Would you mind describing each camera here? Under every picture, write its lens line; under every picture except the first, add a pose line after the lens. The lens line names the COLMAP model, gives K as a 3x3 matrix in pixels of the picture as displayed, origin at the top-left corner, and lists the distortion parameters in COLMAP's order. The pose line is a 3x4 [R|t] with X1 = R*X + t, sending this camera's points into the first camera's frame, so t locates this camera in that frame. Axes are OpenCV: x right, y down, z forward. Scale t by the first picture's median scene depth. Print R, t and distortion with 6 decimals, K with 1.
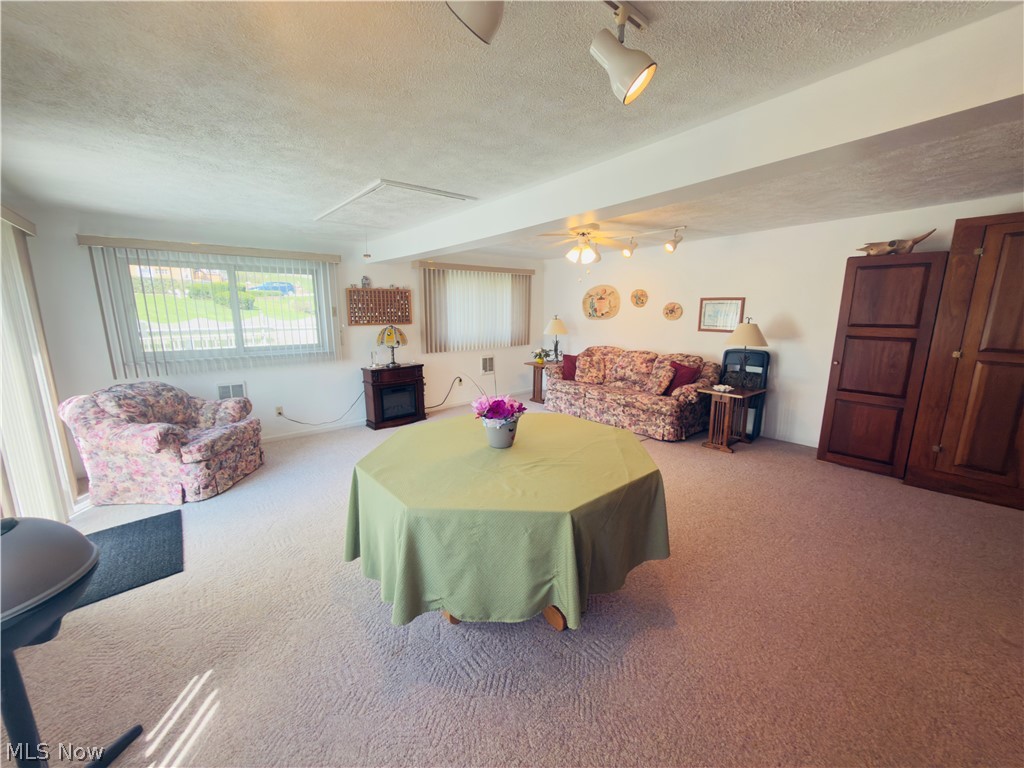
lens RADIAL K [[406.2, 0, 509.5], [0, 406.2, 382.3], [0, 0, 1]] dist [0.000728, 0.000014]
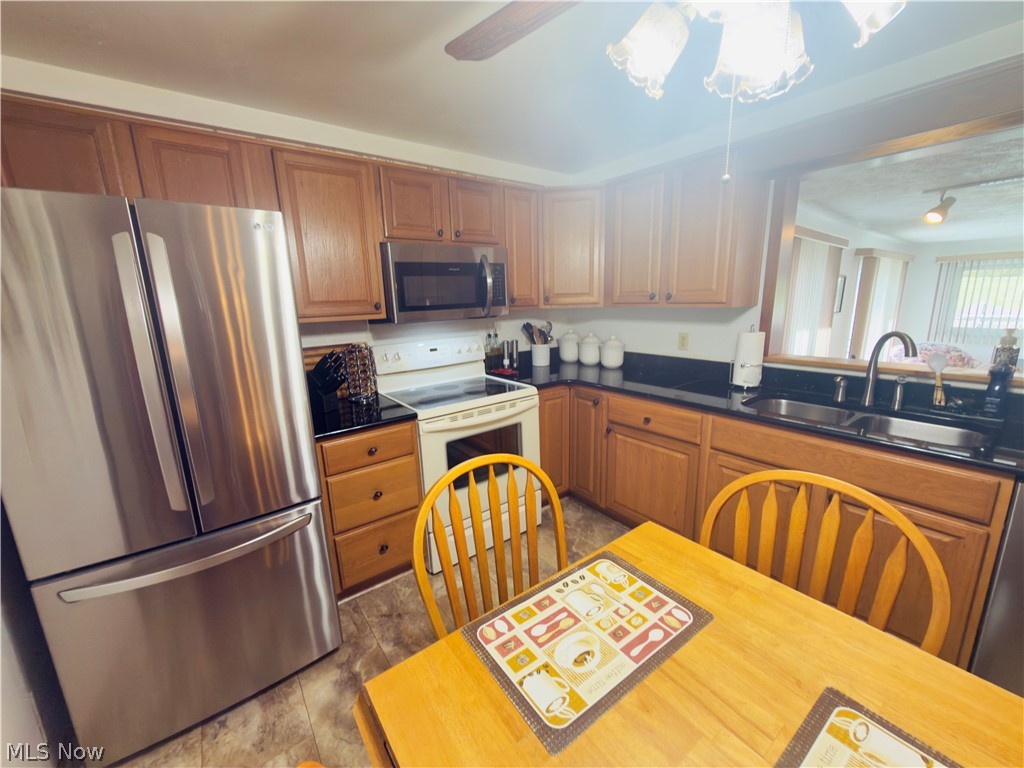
lens RADIAL K [[406.2, 0, 509.5], [0, 406.2, 382.3], [0, 0, 1]] dist [0.000728, 0.000014]
pose [[-0.060931, 0.201418, -0.977608, 0.739493], [-0.168352, 0.963322, 0.208968, 0.086462], [0.983842, 0.177315, -0.024787, -0.572585]]
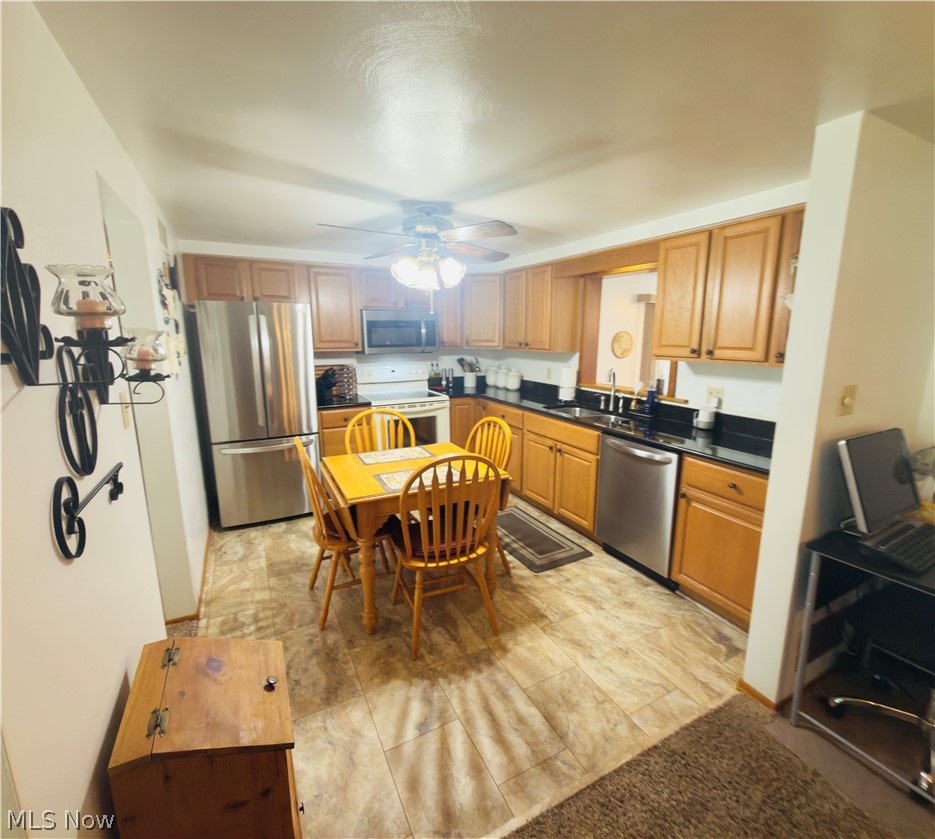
lens RADIAL K [[441.7, 0, 479.2], [0, 441.7, 418.6], [0, 0, 1]] dist [0.000834, 0.000147]
pose [[-0.211163, 0.179712, -0.960788, 1.202958], [-0.198459, 0.954596, 0.222171, 0.006782], [0.957092, 0.237591, -0.165910, -0.270475]]
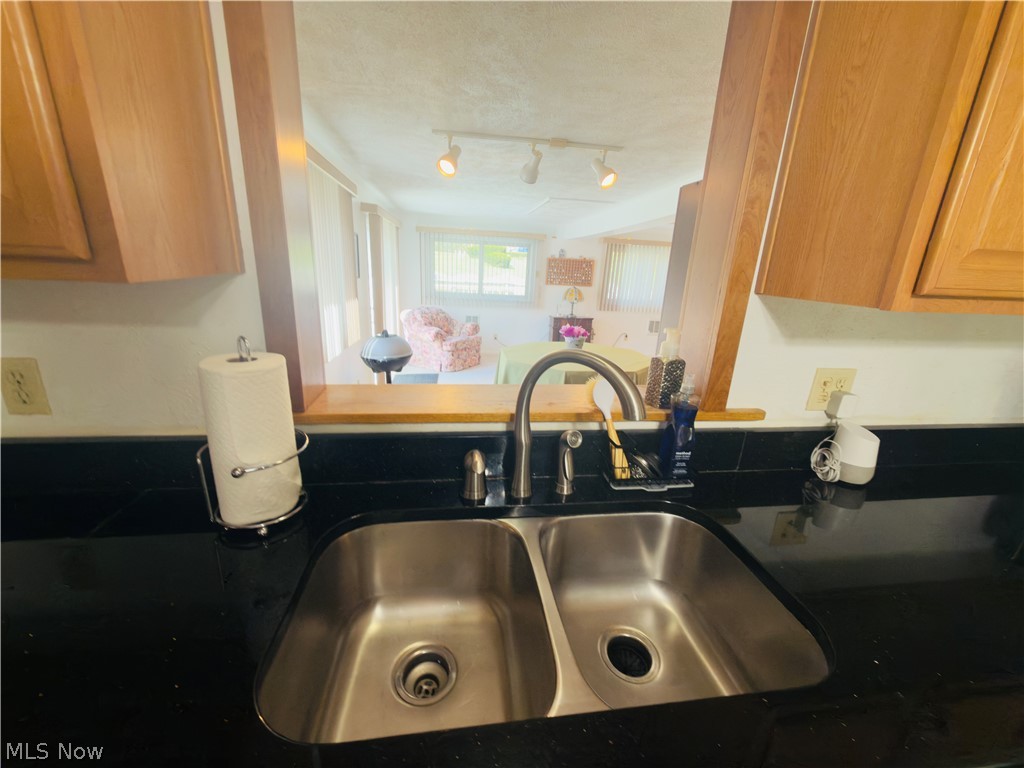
lens RADIAL K [[406.2, 0, 509.5], [0, 406.2, 382.3], [0, 0, 1]] dist [0.000728, 0.000014]
pose [[0.842418, 0.188467, -0.504789, 0.347369], [-0.146284, 0.981644, 0.122378, 0.051349], [0.518587, -0.029251, 0.854524, -0.362567]]
